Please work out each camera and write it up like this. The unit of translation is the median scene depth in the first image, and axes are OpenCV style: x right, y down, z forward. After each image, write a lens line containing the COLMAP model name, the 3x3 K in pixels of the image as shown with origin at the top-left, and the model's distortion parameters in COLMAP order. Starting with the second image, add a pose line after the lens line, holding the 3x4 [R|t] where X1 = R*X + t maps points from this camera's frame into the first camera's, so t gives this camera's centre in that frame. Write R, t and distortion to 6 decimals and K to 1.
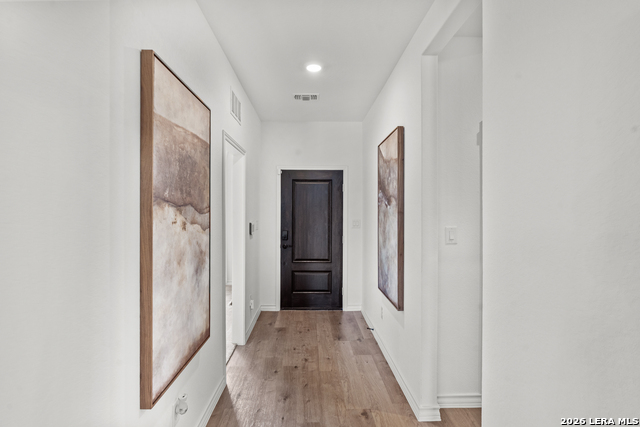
lens RADIAL K [[311.1, 0, 319.8], [0, 311.1, 212.7], [0, 0, 1]] dist [-0.003008, -0.000390]
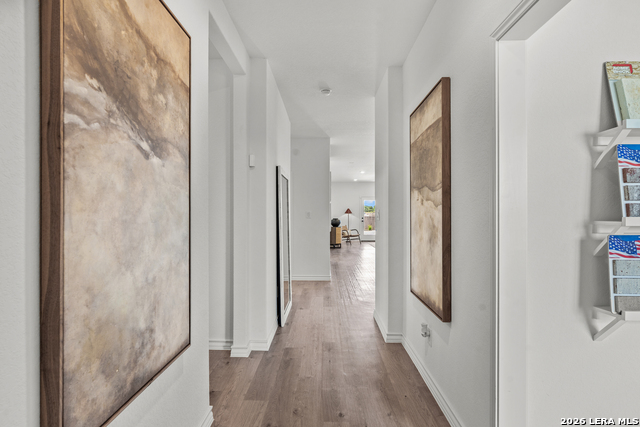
lens RADIAL K [[311.1, 0, 319.5], [0, 311.1, 212.7], [0, 0, 1]] dist [-0.003008, -0.000390]
pose [[-0.998697, -0.004063, 0.050874, -0.037810], [-0.003889, 0.999986, 0.003501, 0.081885], [-0.050887, 0.003299, -0.998699, 2.275935]]
